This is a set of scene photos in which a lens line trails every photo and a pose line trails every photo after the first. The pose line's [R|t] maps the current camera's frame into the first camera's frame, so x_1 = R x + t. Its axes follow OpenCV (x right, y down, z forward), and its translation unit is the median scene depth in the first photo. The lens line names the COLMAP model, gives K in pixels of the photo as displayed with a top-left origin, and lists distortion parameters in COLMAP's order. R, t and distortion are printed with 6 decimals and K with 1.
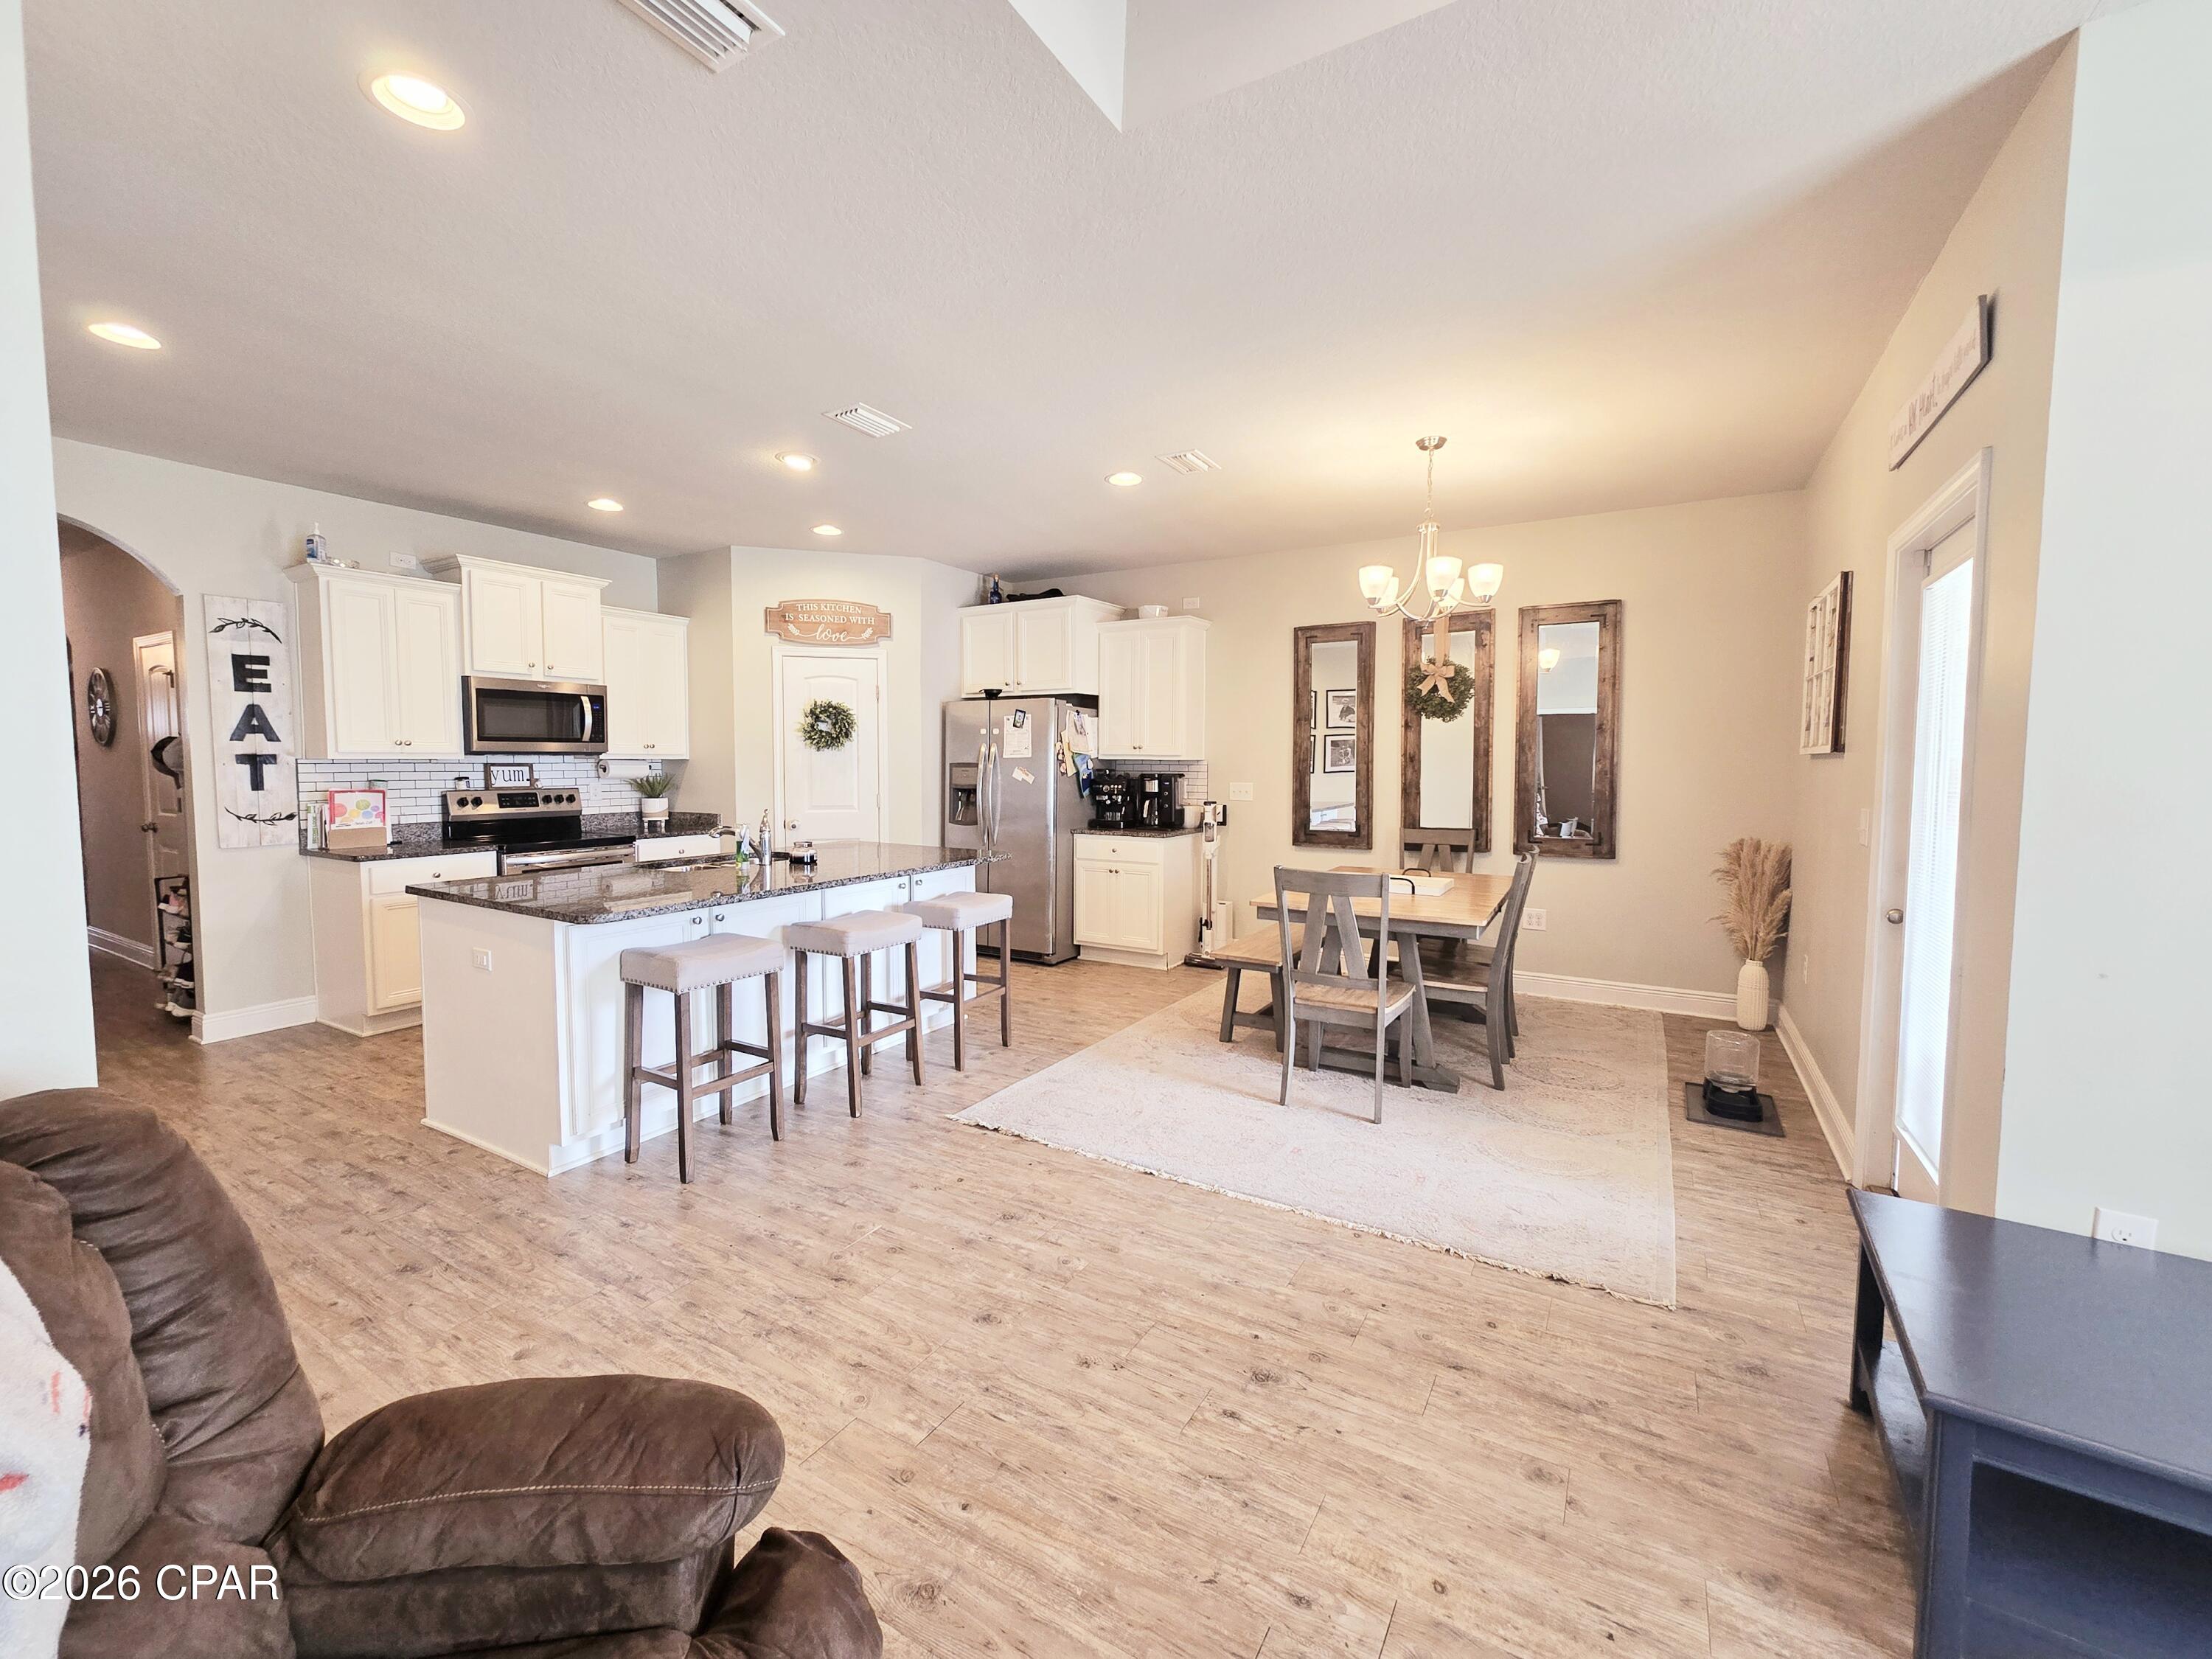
lens RADIAL K [[910.4, 0, 1113.7], [0, 910.4, 811.7], [0, 0, 1]] dist [0.000173, 0.000335]
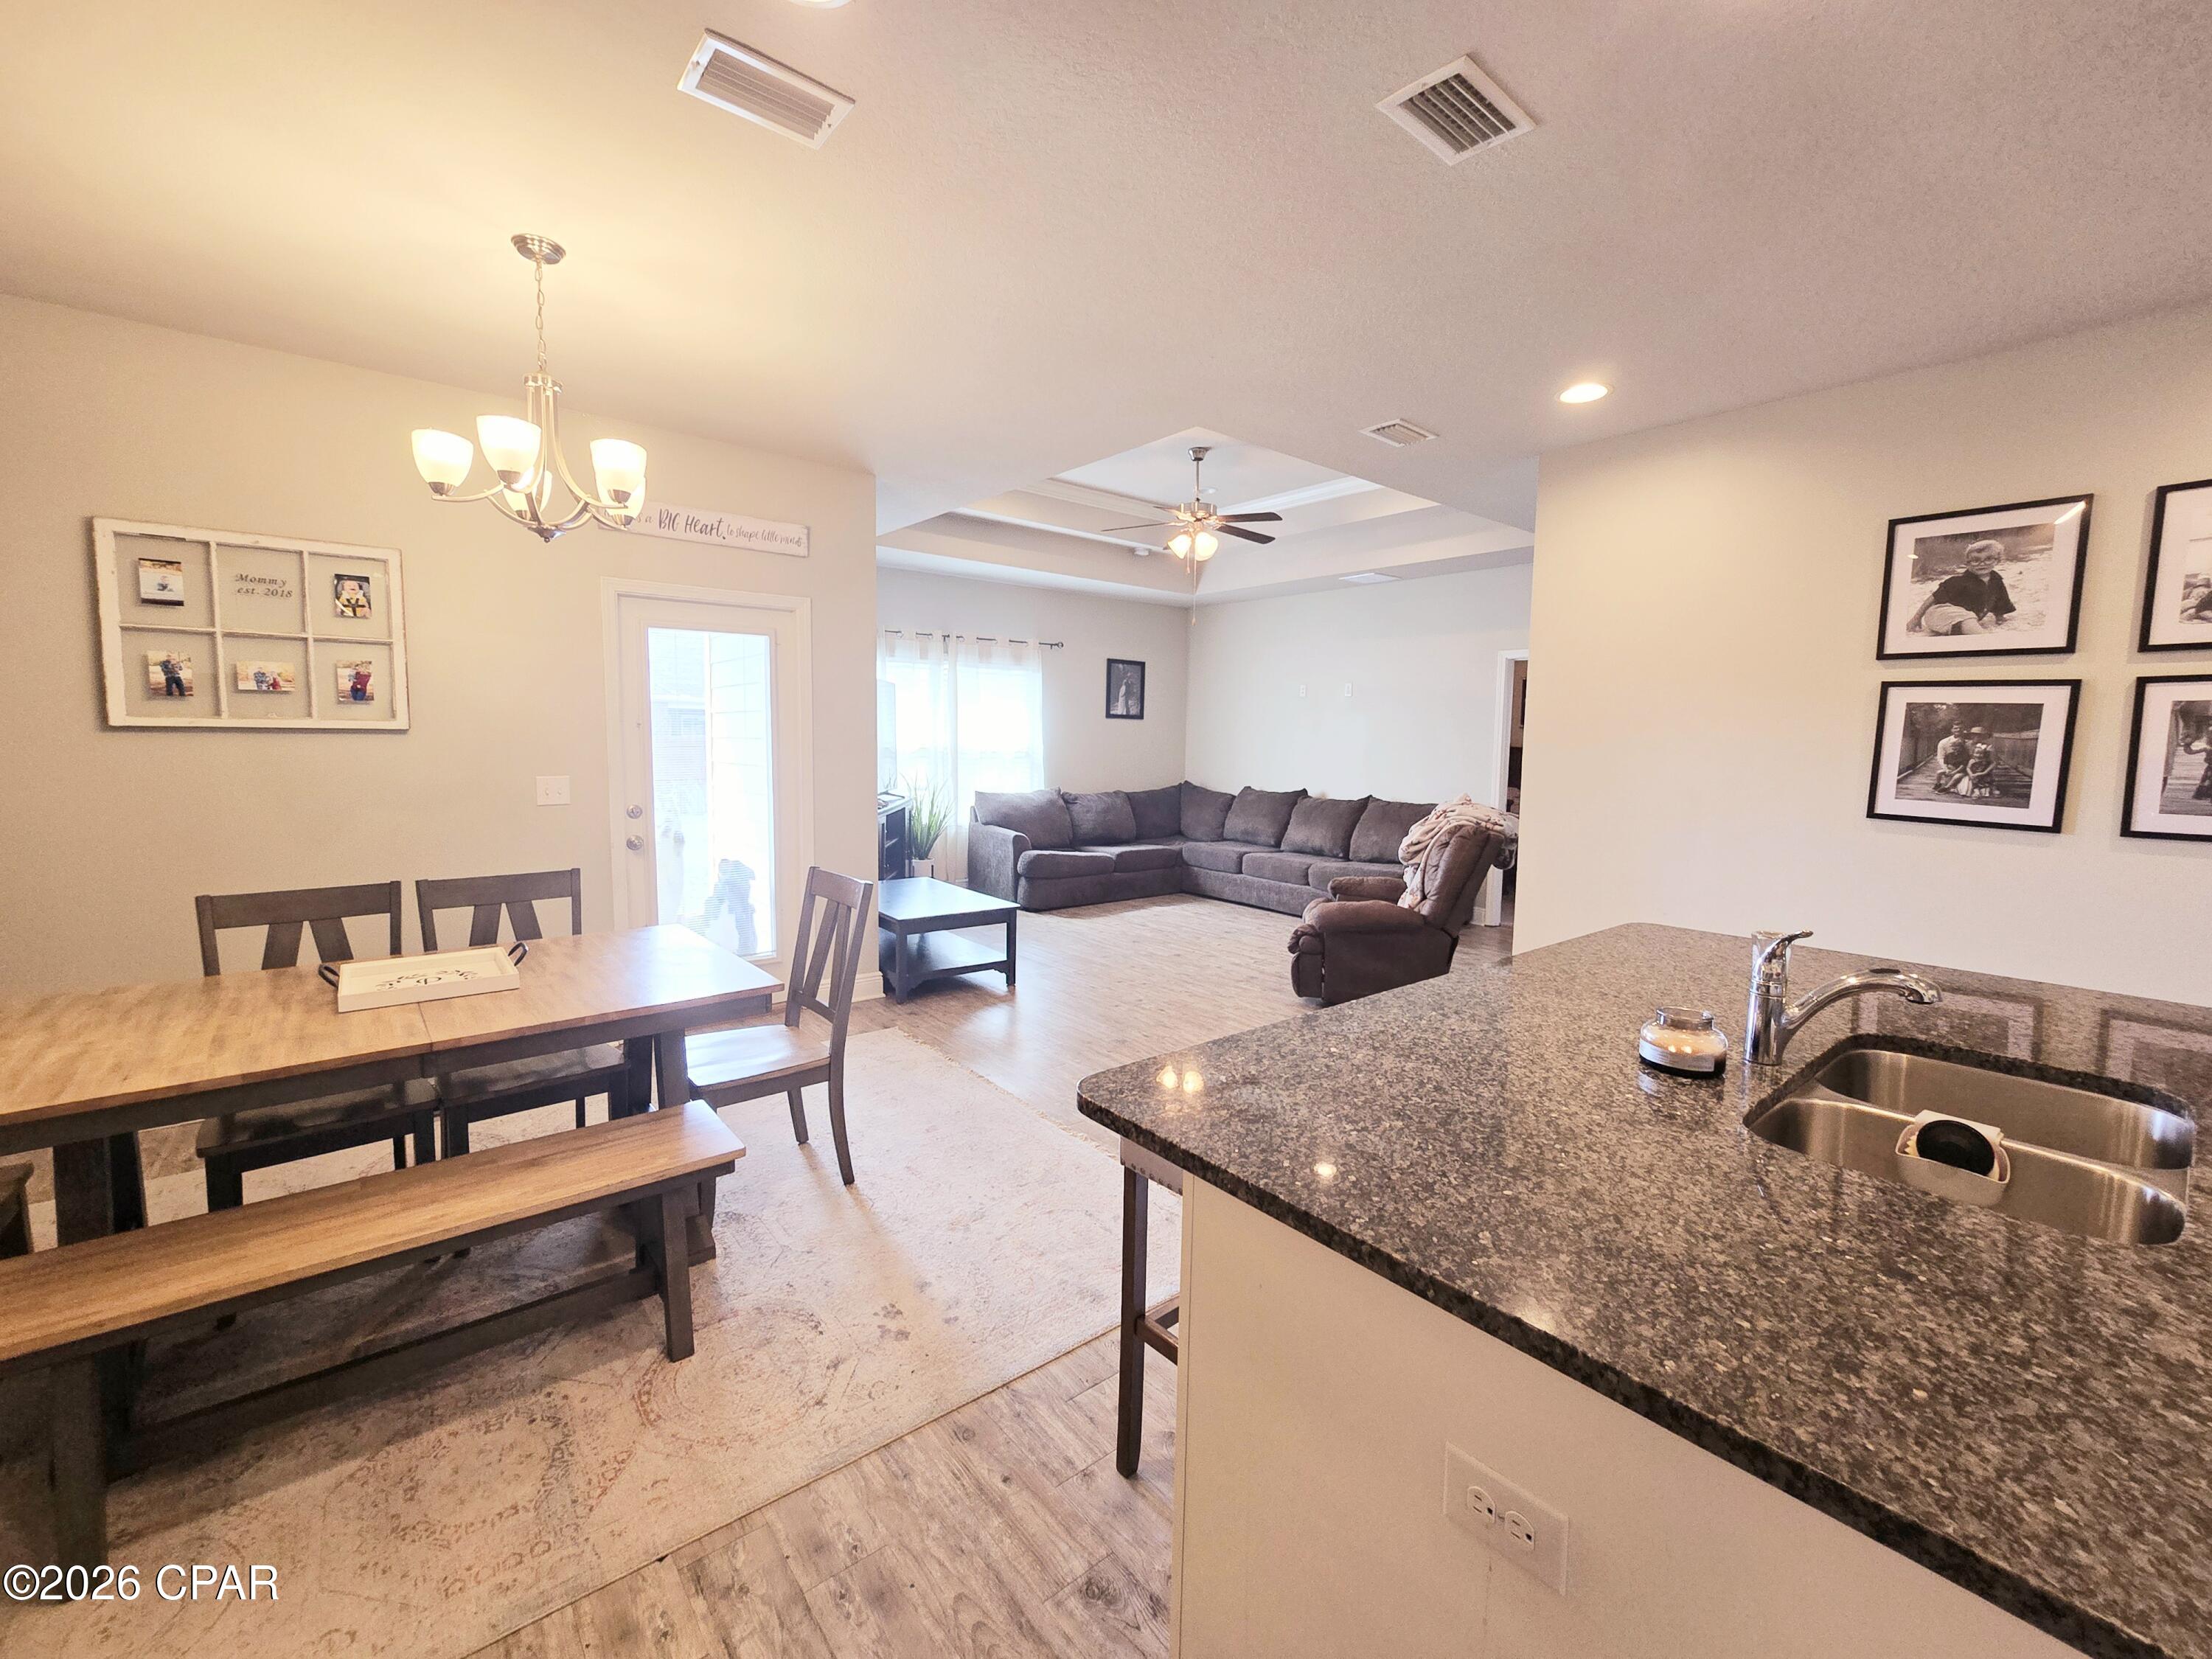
lens RADIAL K [[905.4, 0, 1109.6], [0, 905.4, 813.4], [0, 0, 1]] dist [-0.002912, 0.000299]
pose [[-0.936821, -0.049847, 0.346239, -0.199808], [0.000512, 0.989599, 0.143855, -0.078432], [-0.349809, 0.134944, -0.927051, 1.129496]]
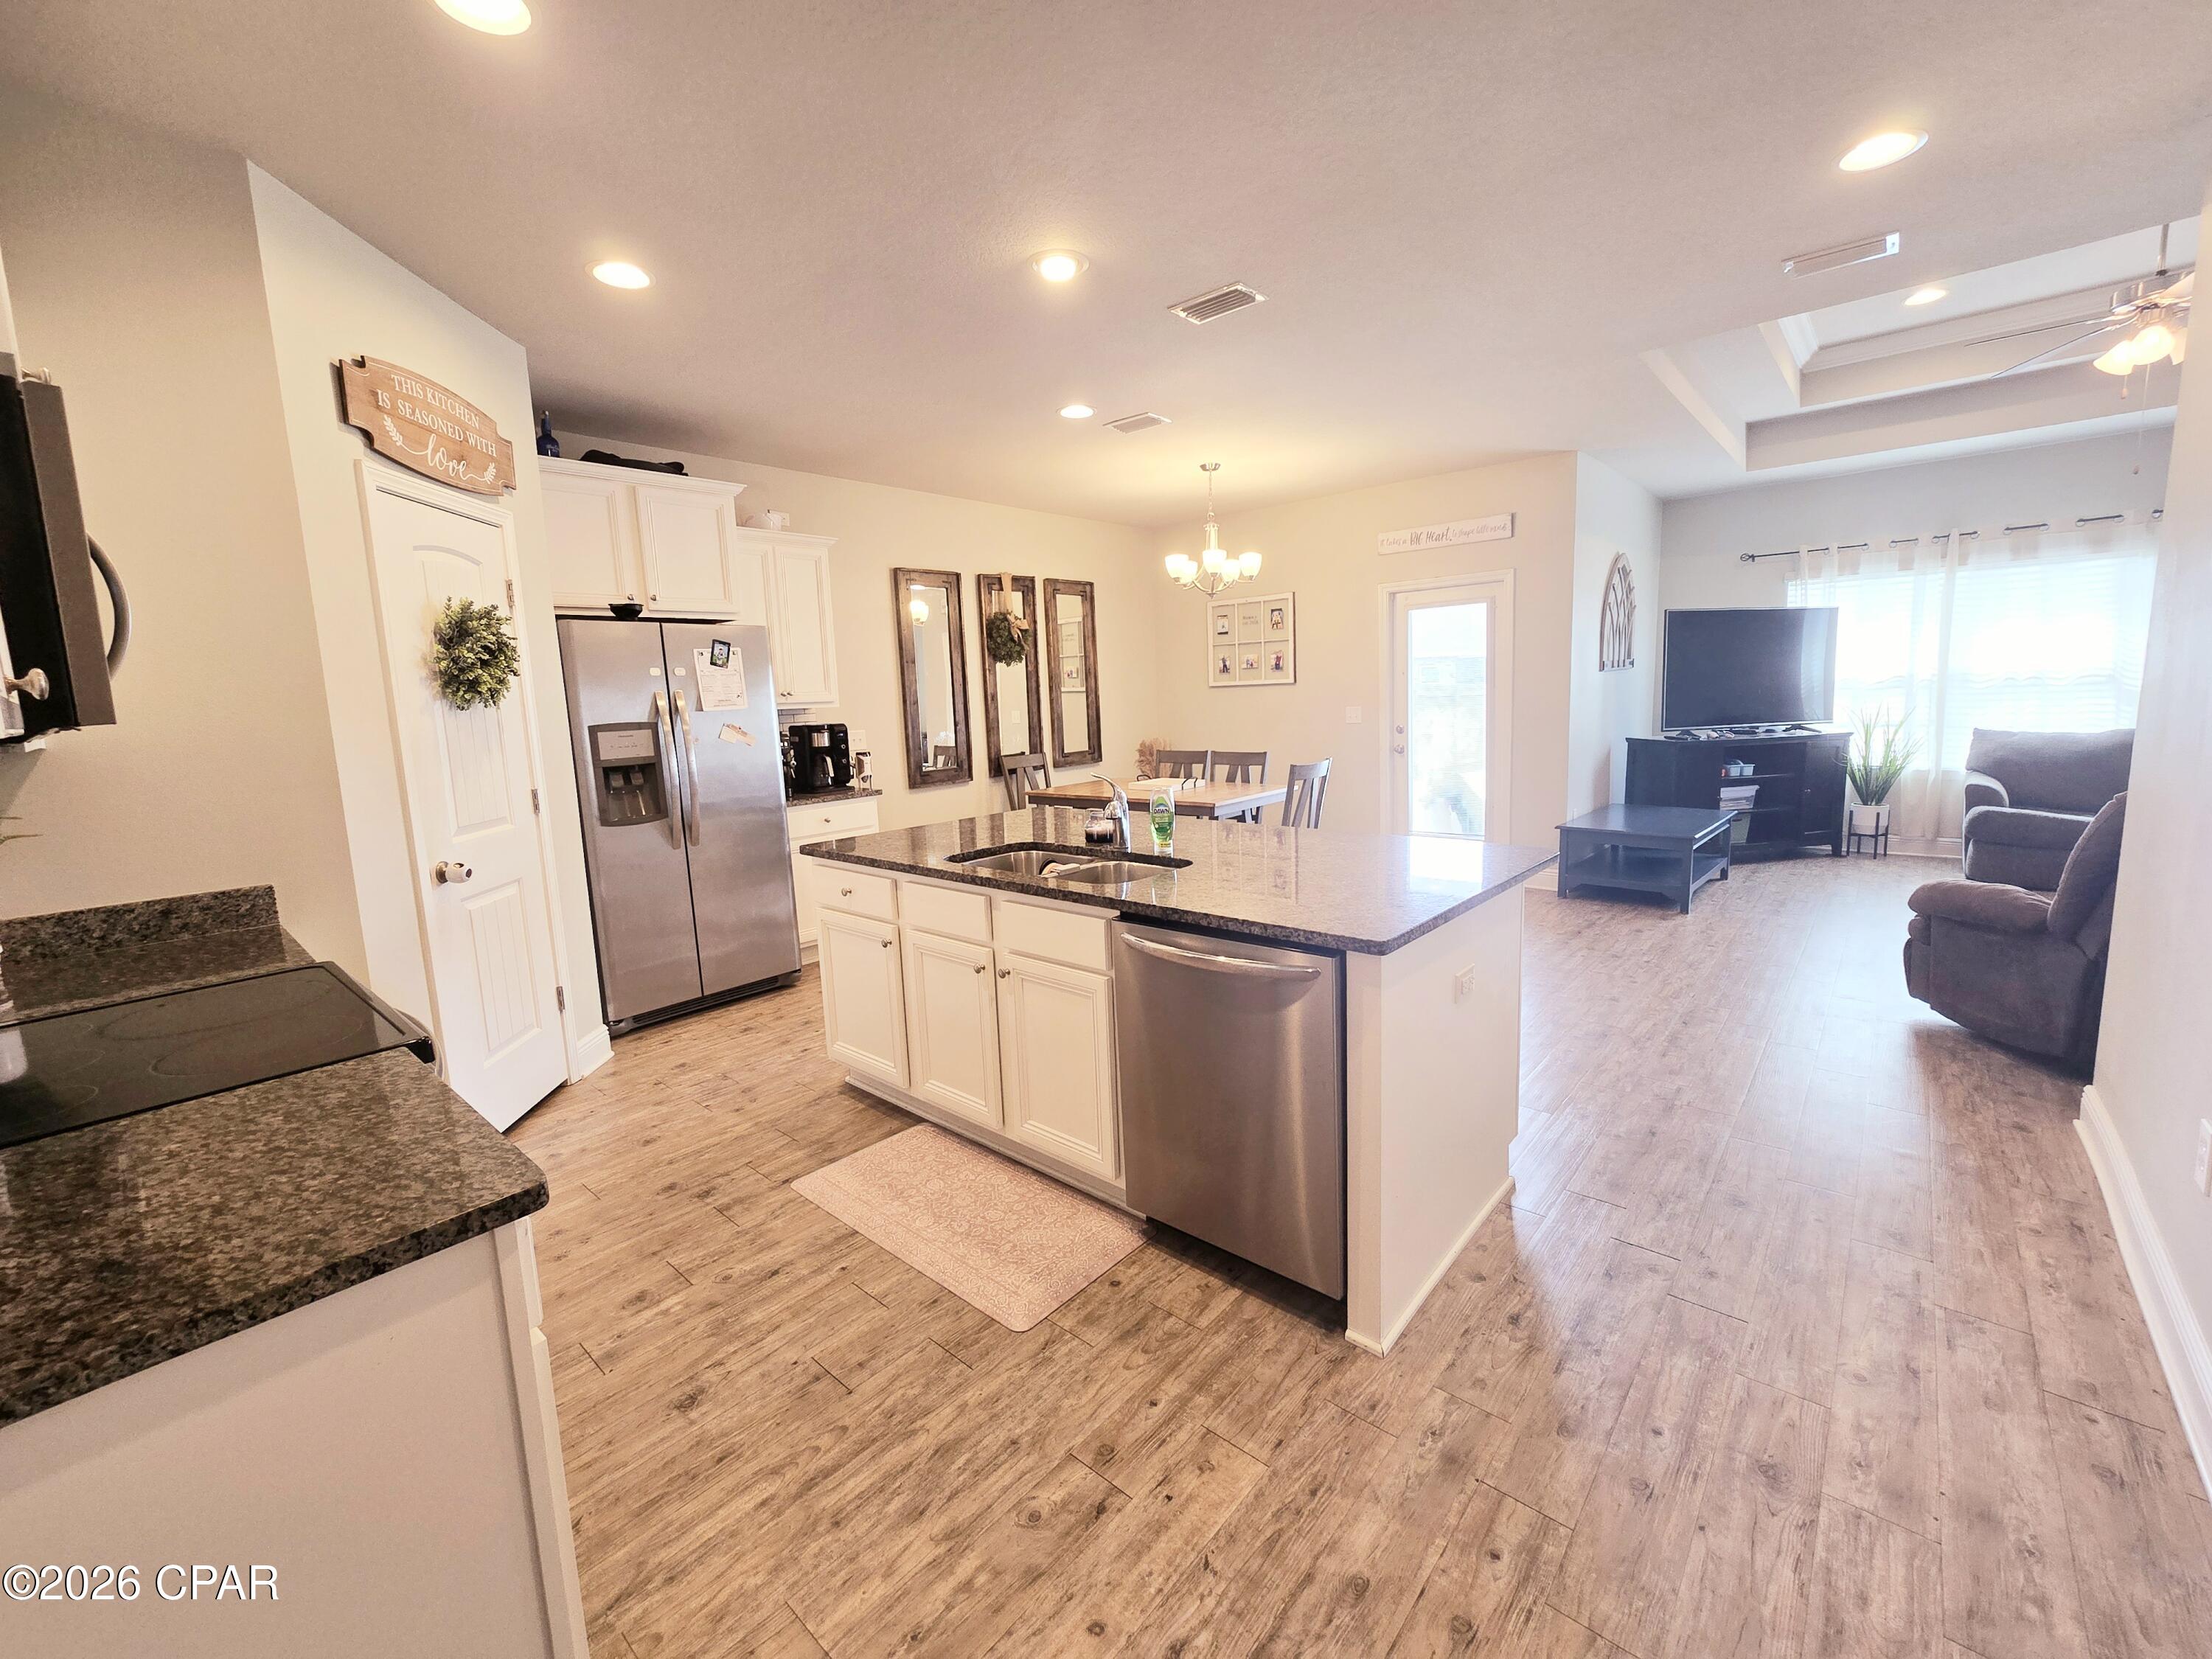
lens RADIAL K [[897.7, 0, 1112.0], [0, 897.7, 821.0], [0, 0, 1]] dist [-0.003688, 0.000116]
pose [[0.190032, -0.150907, 0.970111, -0.845666], [0.097014, 0.986167, 0.134401, -0.046433], [-0.976973, 0.068574, 0.202044, 0.683602]]
